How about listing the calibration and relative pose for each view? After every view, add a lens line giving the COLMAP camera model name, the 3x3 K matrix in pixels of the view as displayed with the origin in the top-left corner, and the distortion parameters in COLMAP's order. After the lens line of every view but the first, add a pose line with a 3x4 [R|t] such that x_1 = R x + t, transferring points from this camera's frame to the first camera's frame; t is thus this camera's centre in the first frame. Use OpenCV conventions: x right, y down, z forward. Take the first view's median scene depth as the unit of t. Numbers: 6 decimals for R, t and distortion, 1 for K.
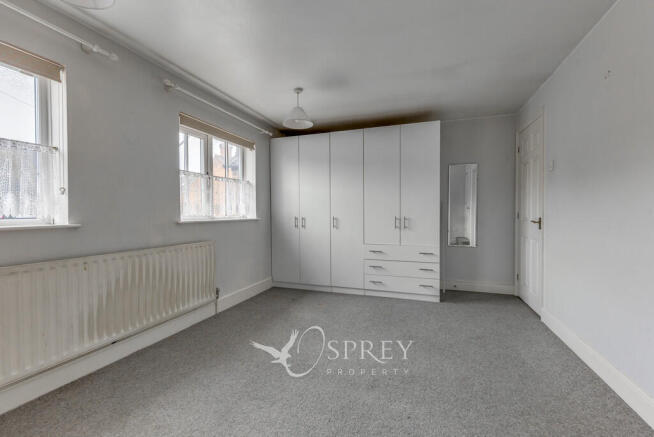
lens RADIAL K [[272.6, 0, 346.3], [0, 272.6, 217.6], [0, 0, 1]] dist [-0.001610, -0.000288]
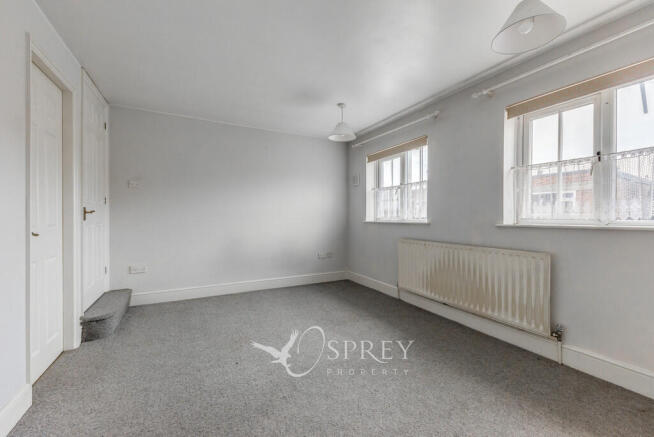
lens RADIAL K [[272.6, 0, 346.3], [0, 272.6, 217.6], [0, 0, 1]] dist [-0.001610, -0.000288]
pose [[-0.676699, 0.010148, -0.736190, 0.519772], [-0.006729, 0.999778, 0.019967, -0.028257], [0.736229, 0.018465, -0.676481, 1.422877]]
